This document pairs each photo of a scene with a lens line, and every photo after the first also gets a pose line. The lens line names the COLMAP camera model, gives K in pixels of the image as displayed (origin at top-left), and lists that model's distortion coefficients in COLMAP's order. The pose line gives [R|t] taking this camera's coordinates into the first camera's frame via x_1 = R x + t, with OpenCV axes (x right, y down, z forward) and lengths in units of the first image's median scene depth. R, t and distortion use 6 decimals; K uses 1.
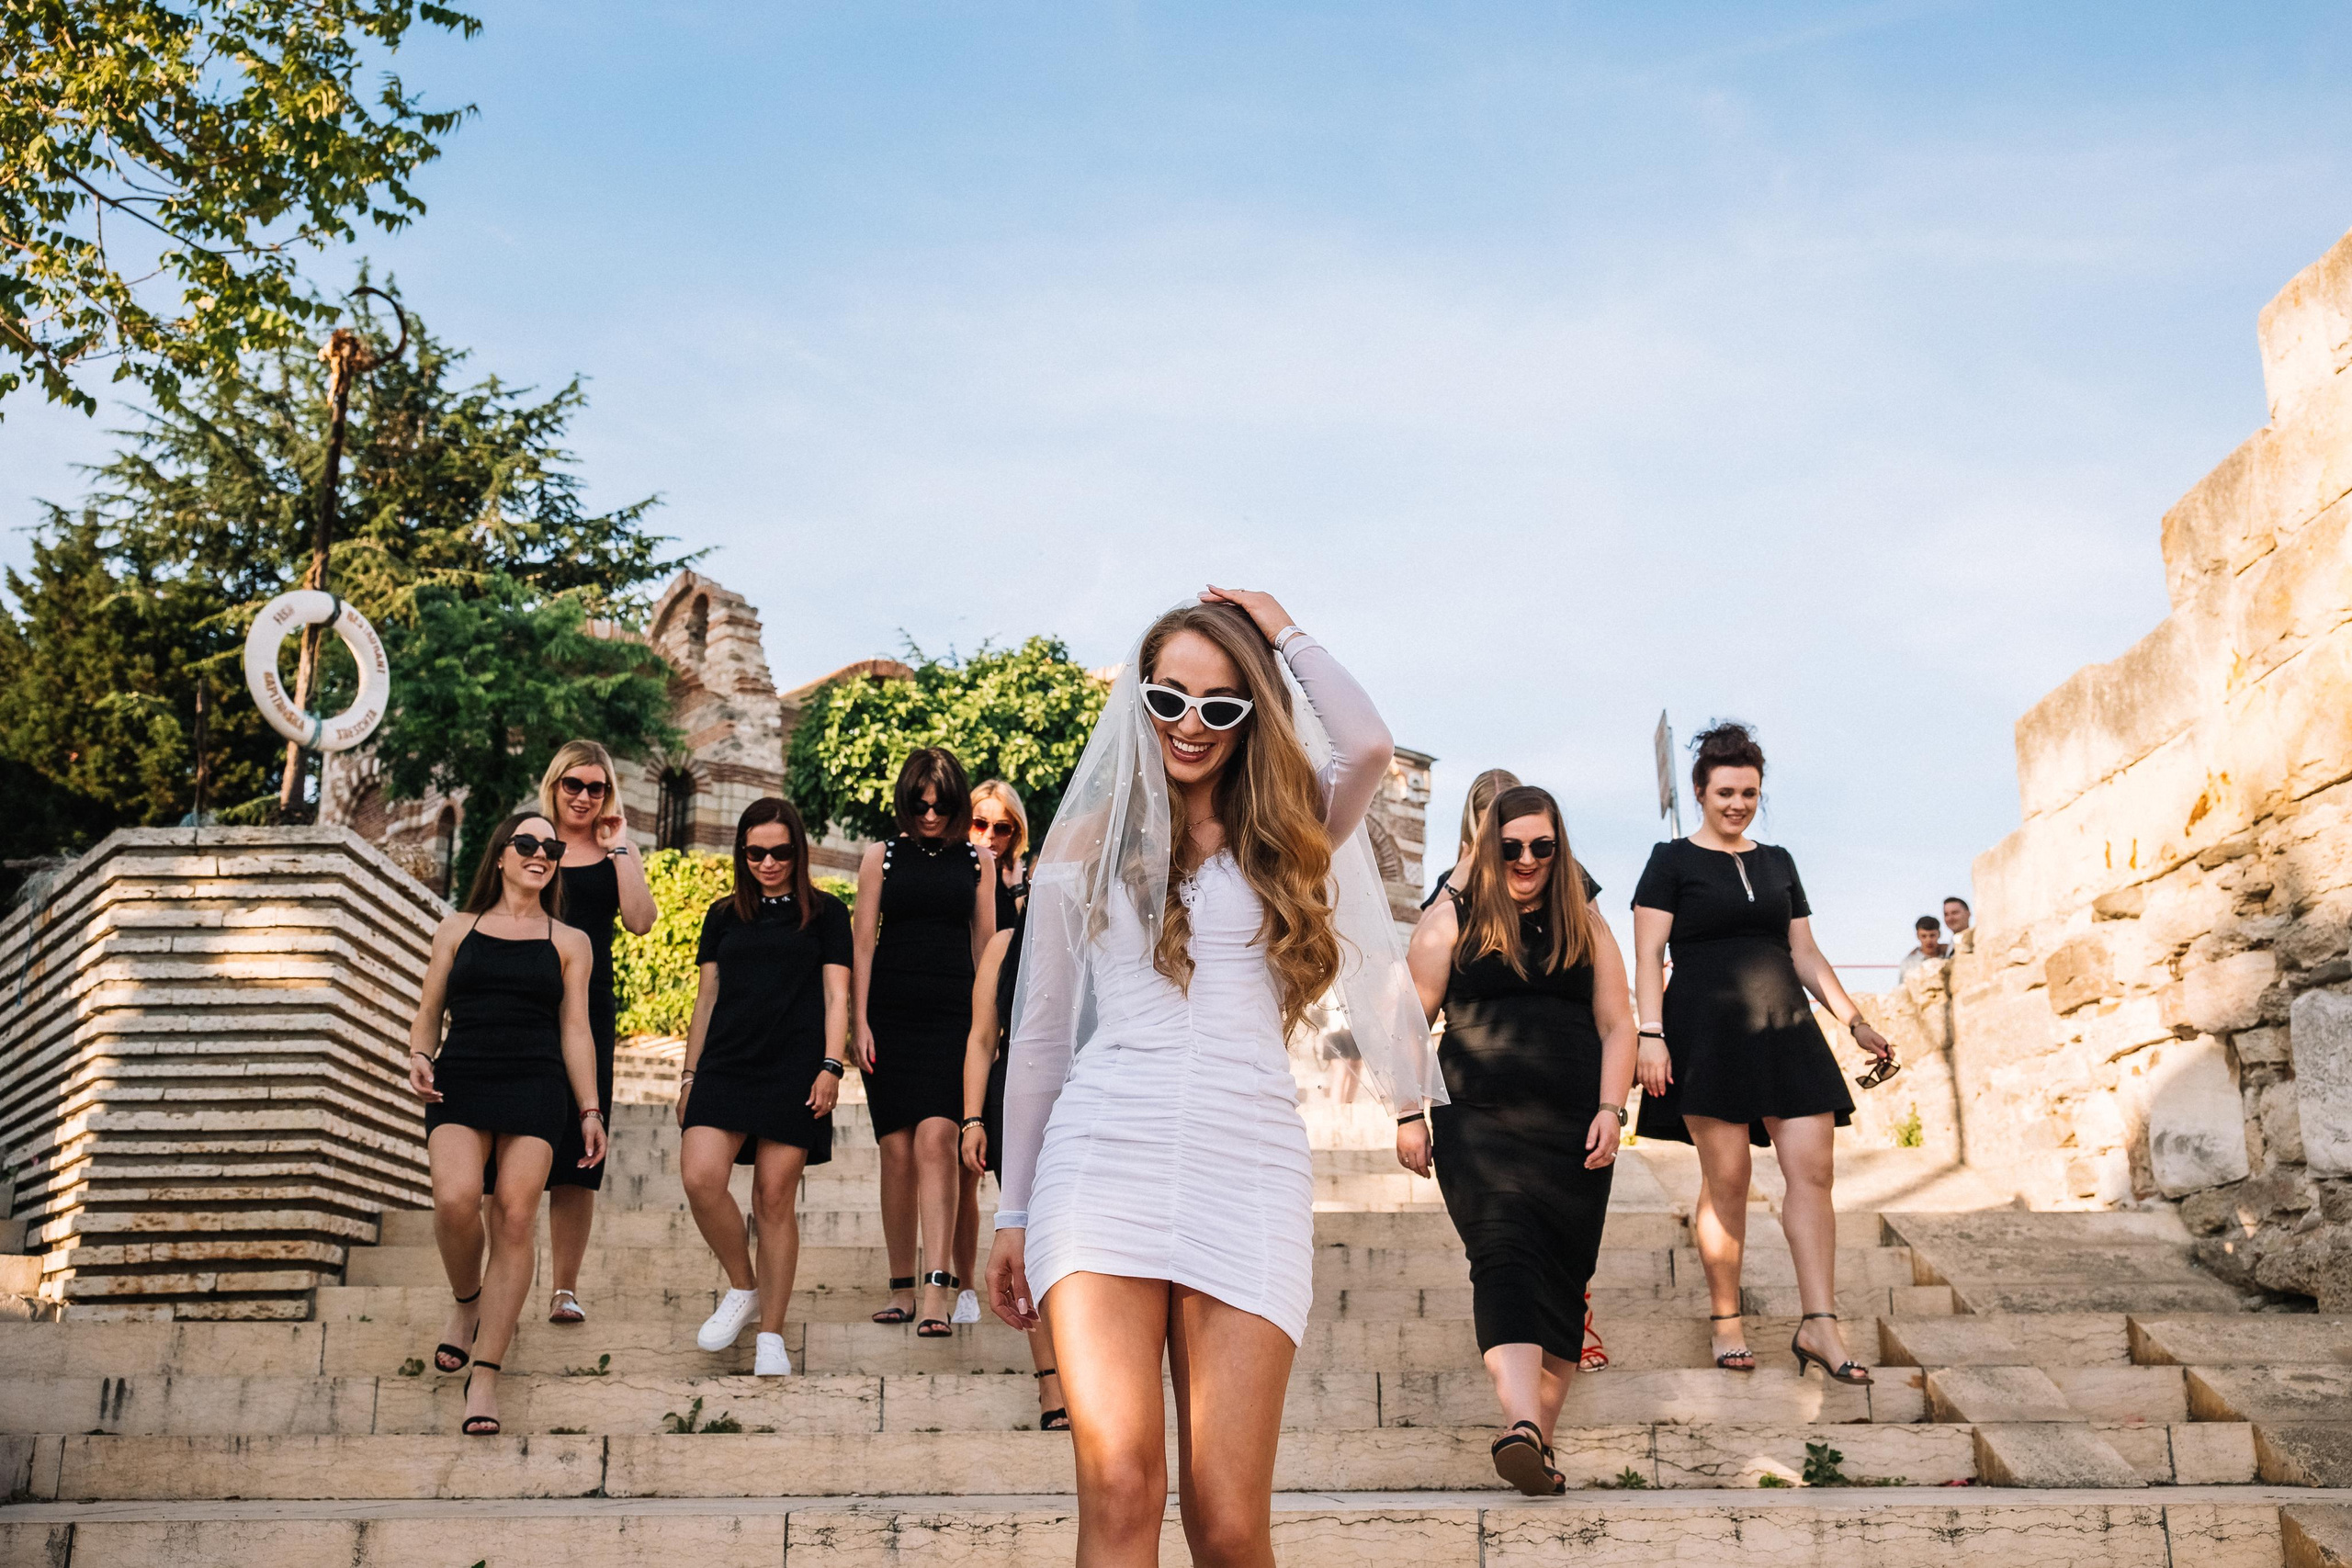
lens RADIAL K [[2342.1, 0, 1178.5], [0, 2342.1, 787.2], [0, 0, 1]] dist [-0.017906, 0.079717]
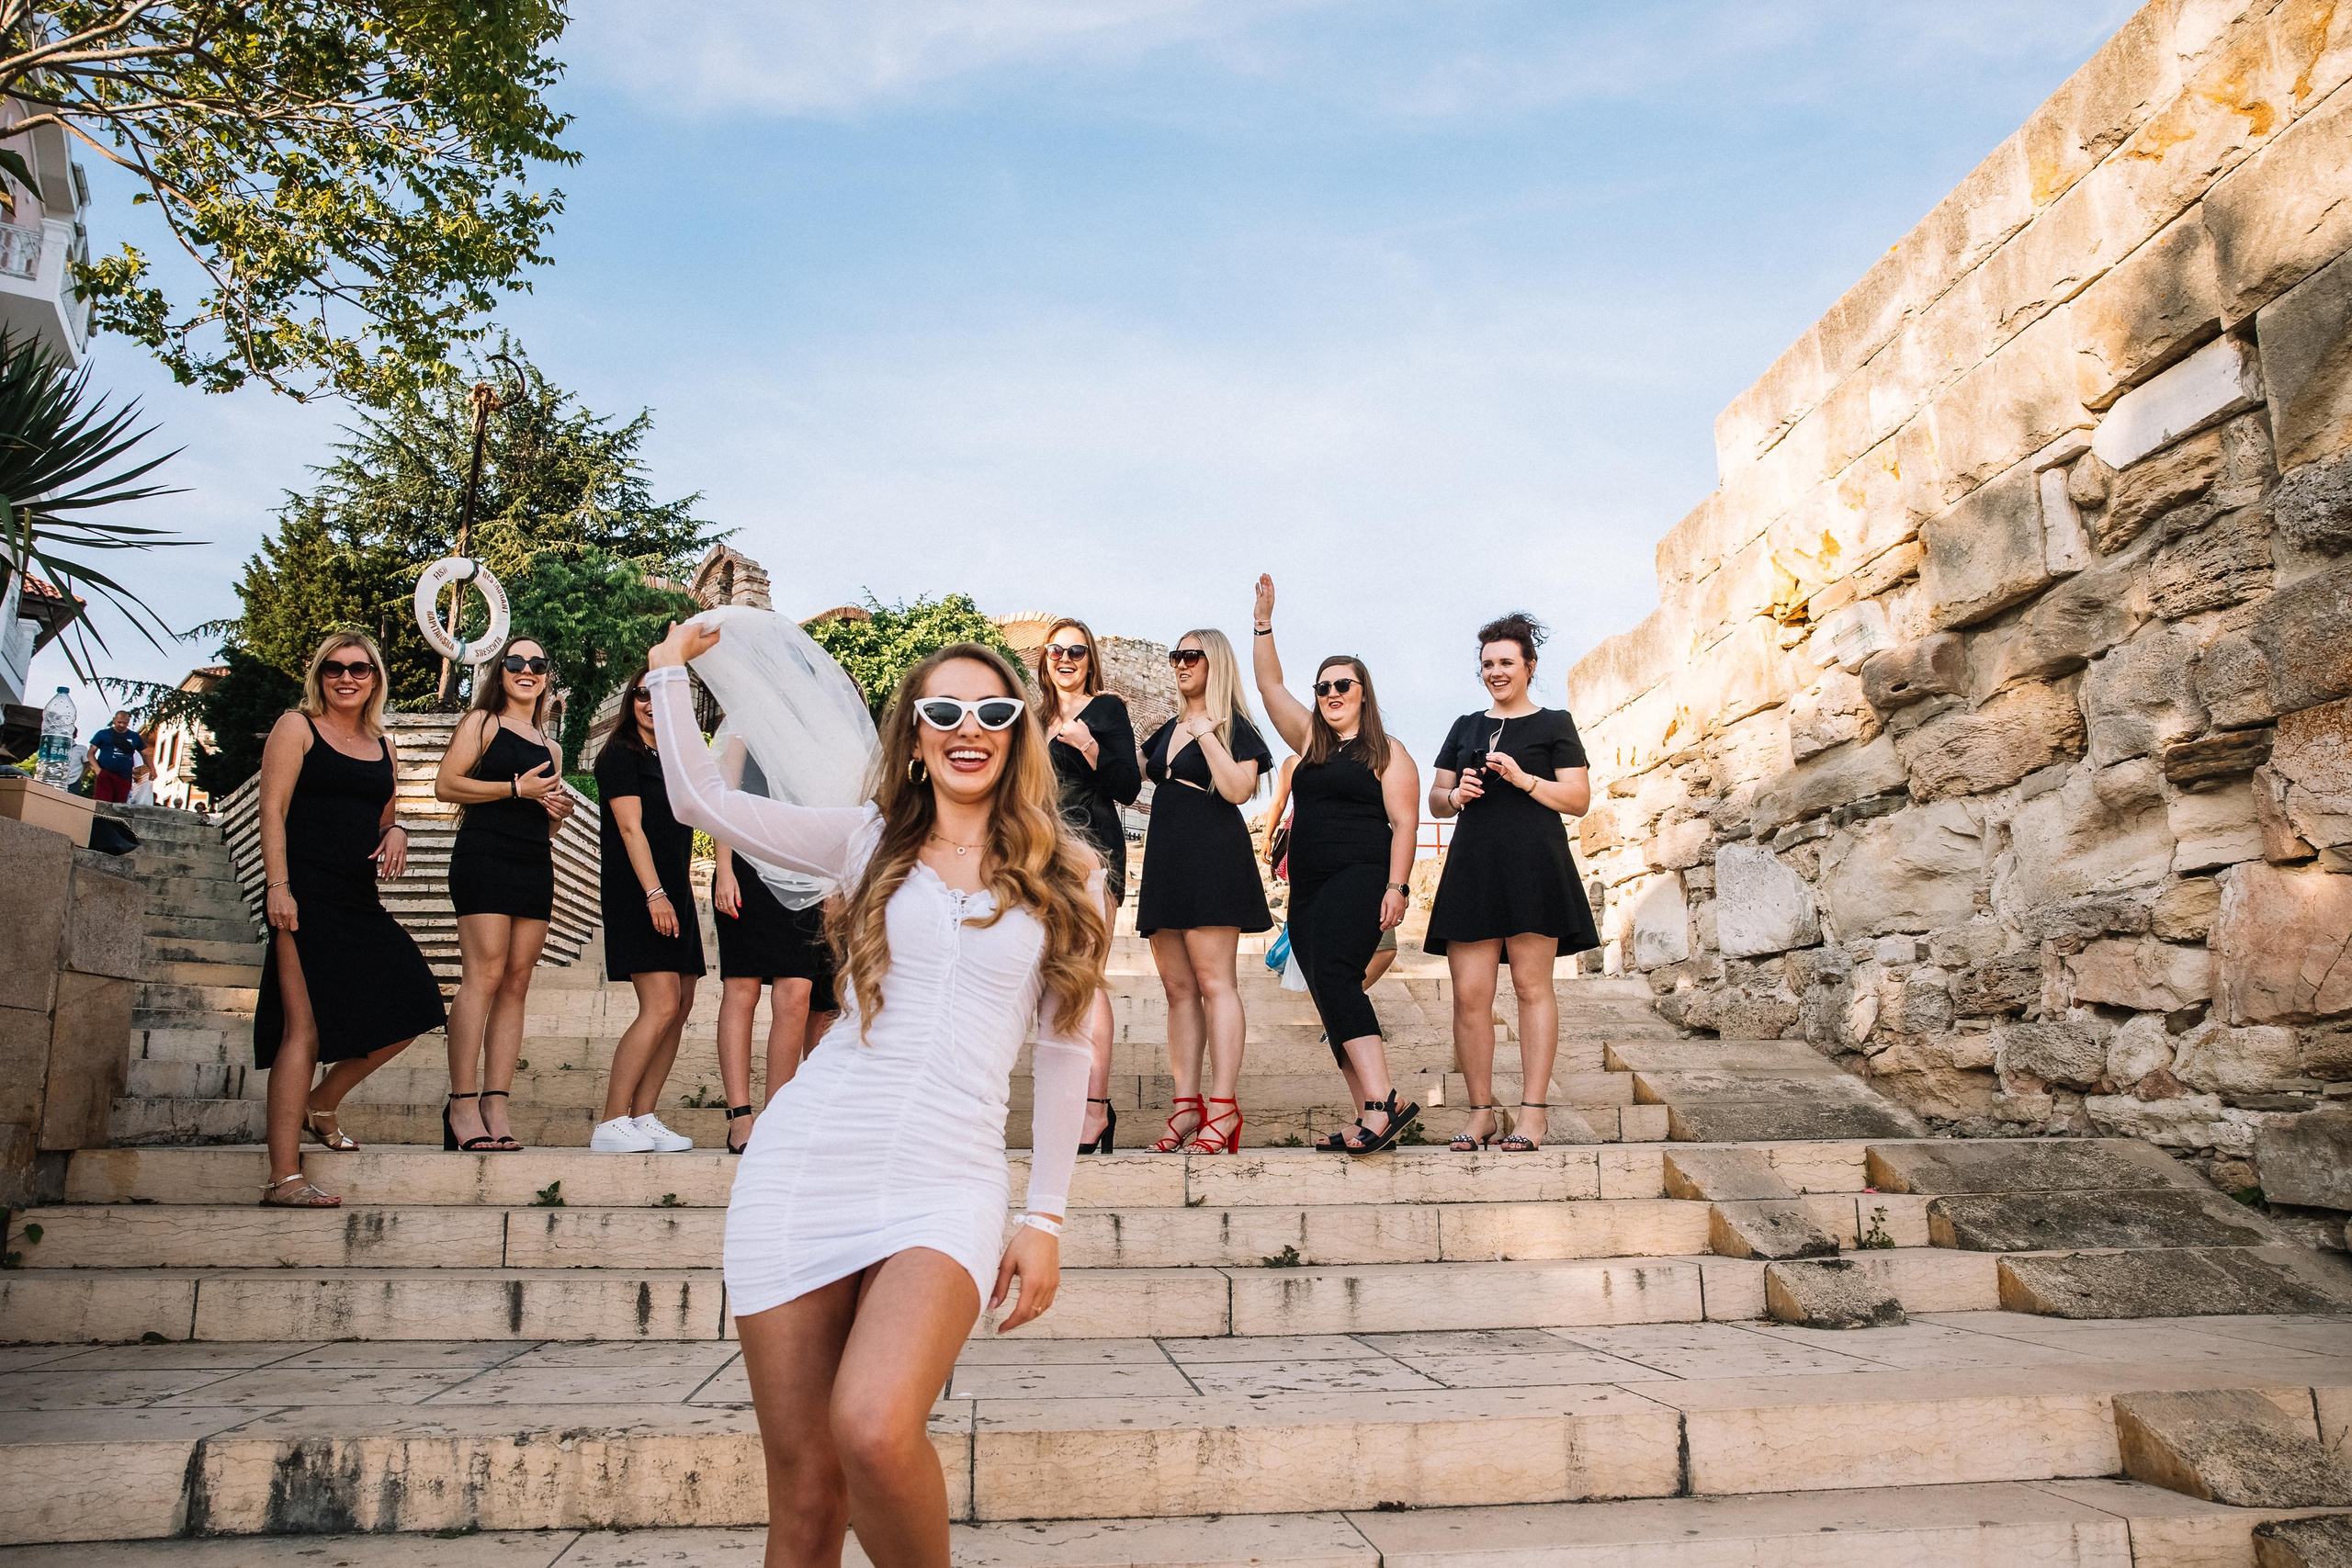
lens RADIAL K [[1568.9, 0, 1172.3], [0, 1568.9, 807.2], [0, 0, 1]] dist [-0.120642, 0.087762]
pose [[0.997116, 0.017853, 0.073768, 0.007449], [-0.022923, 0.997390, 0.068467, -0.000873], [-0.072353, -0.069961, 0.994922, -0.010228]]
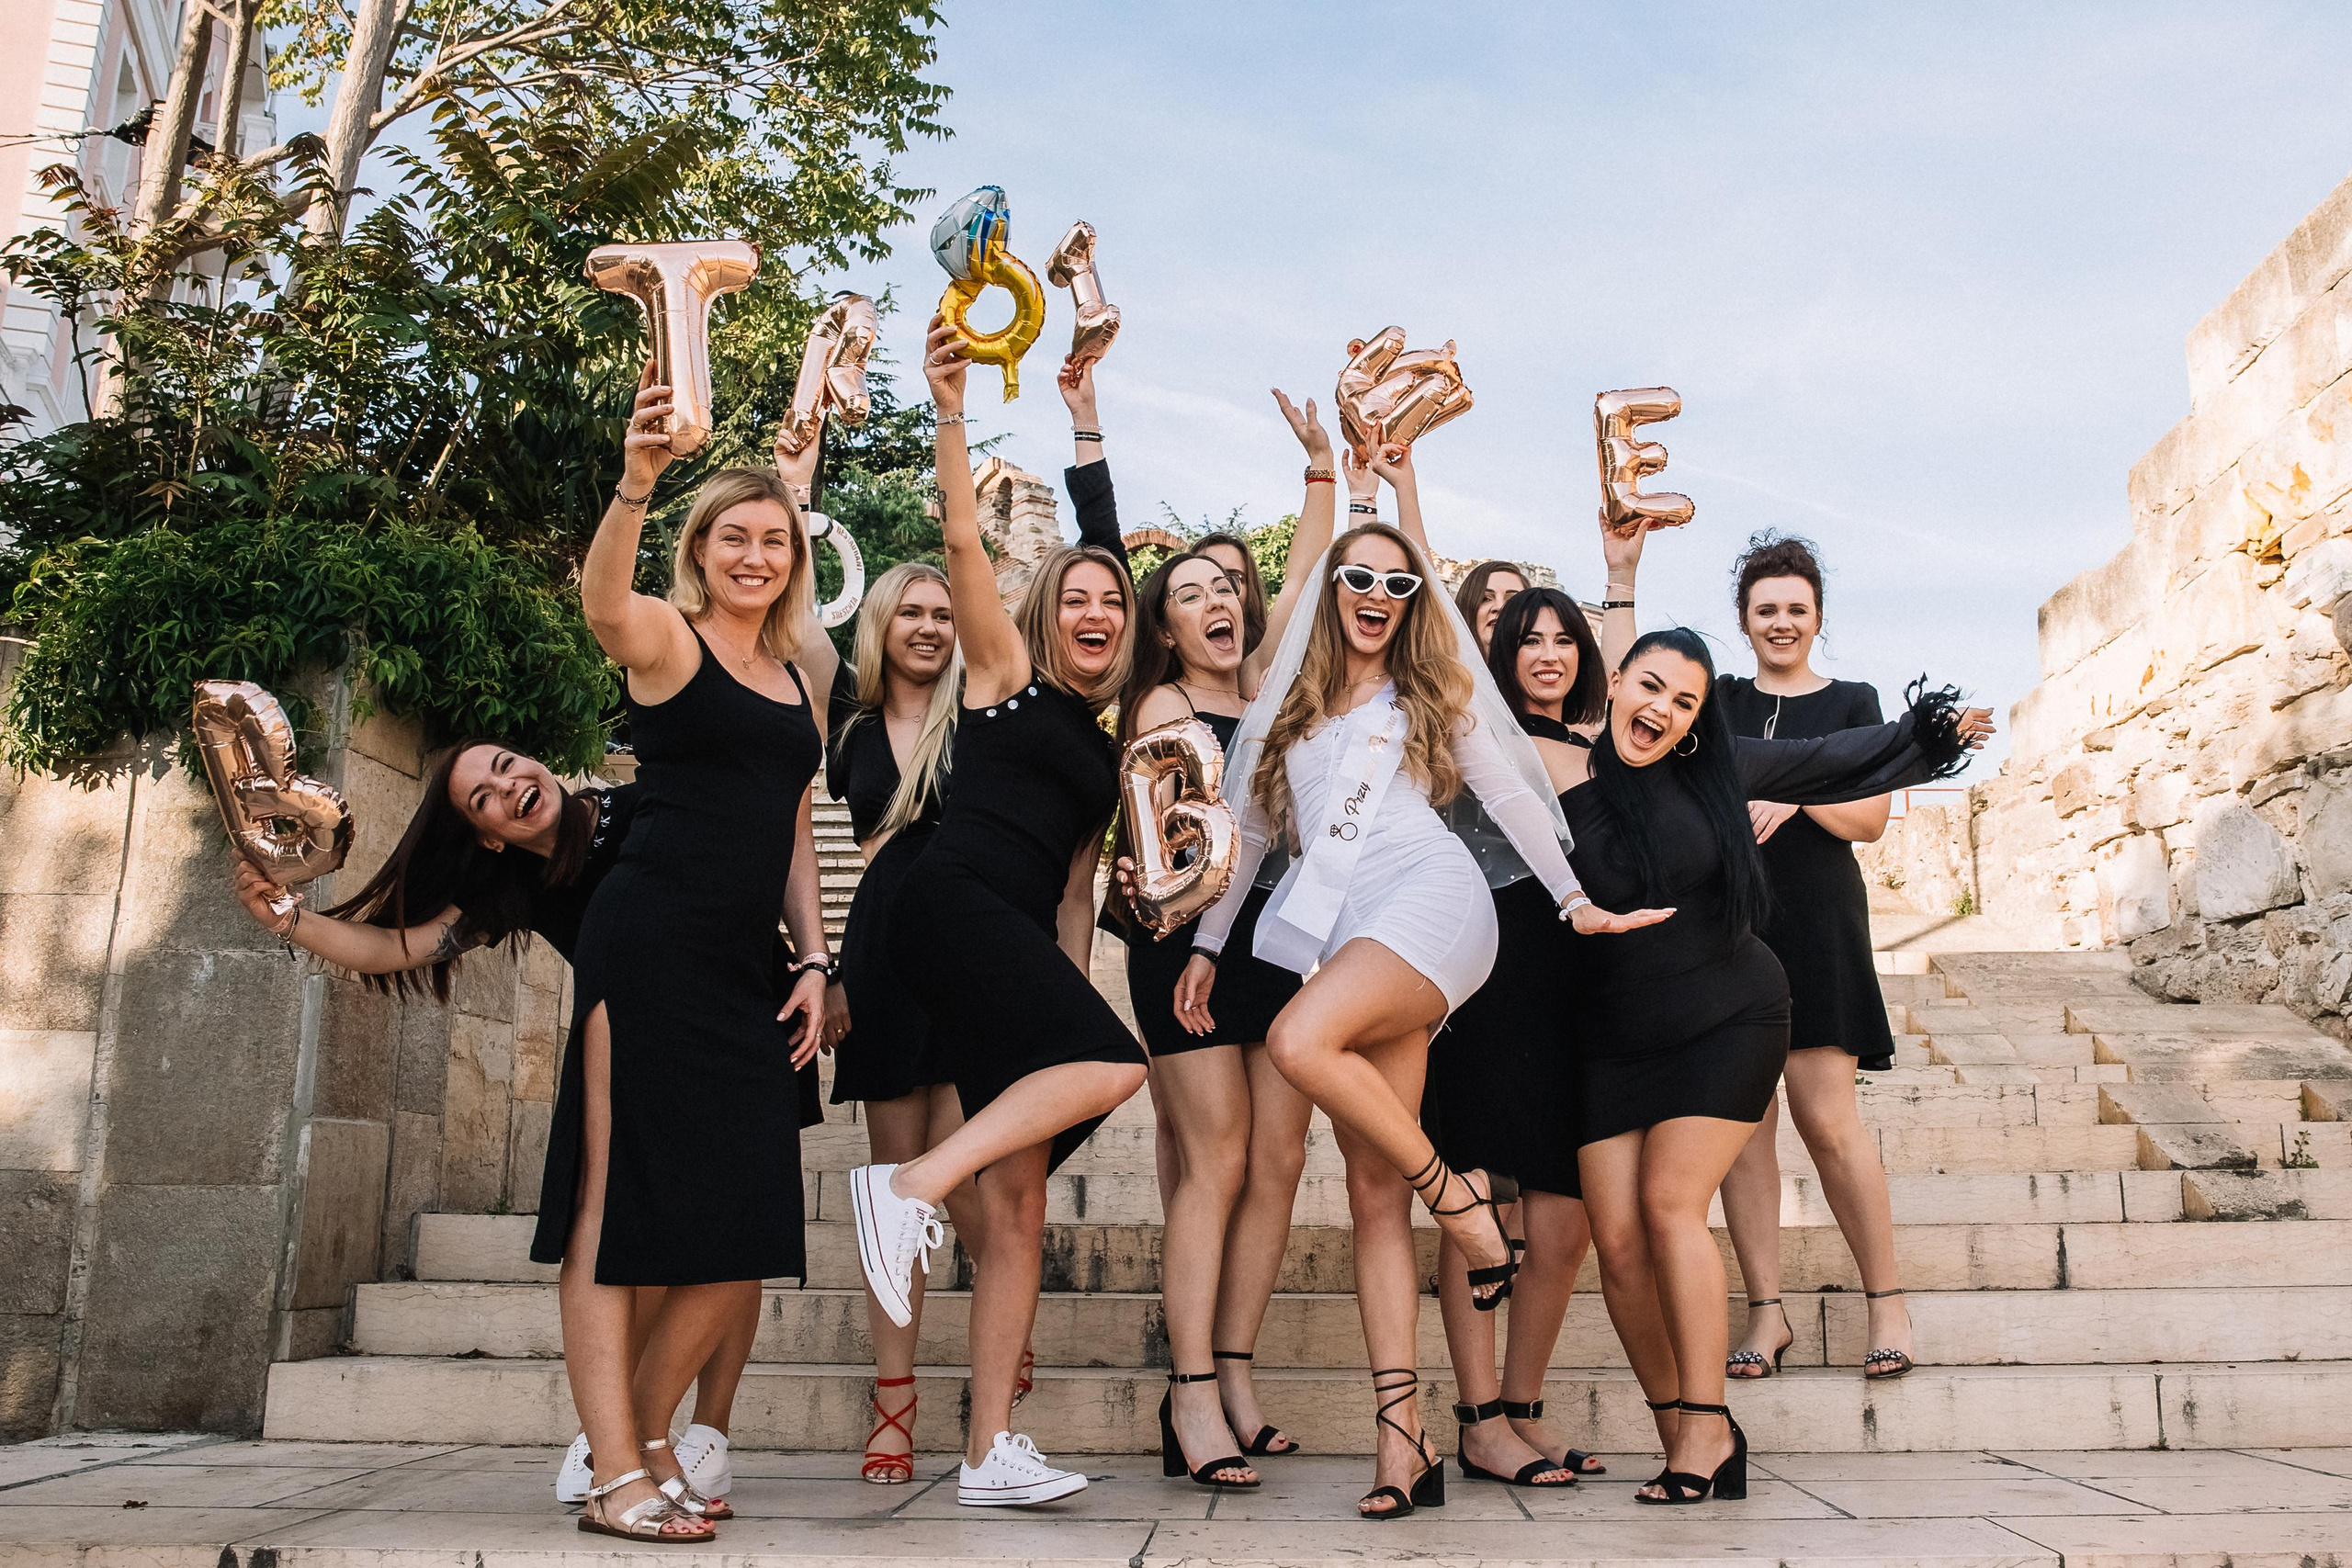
lens RADIAL K [[2260.9, 0, 1269.8], [0, 2260.9, 772.1], [0, 0, 1]] dist [-0.114439, 0.033051]
pose [[0.999086, 0.001796, -0.042700, -0.017107], [0.000992, 0.997873, 0.065175, -0.007420], [0.042726, -0.065158, 0.996960, -0.142168]]
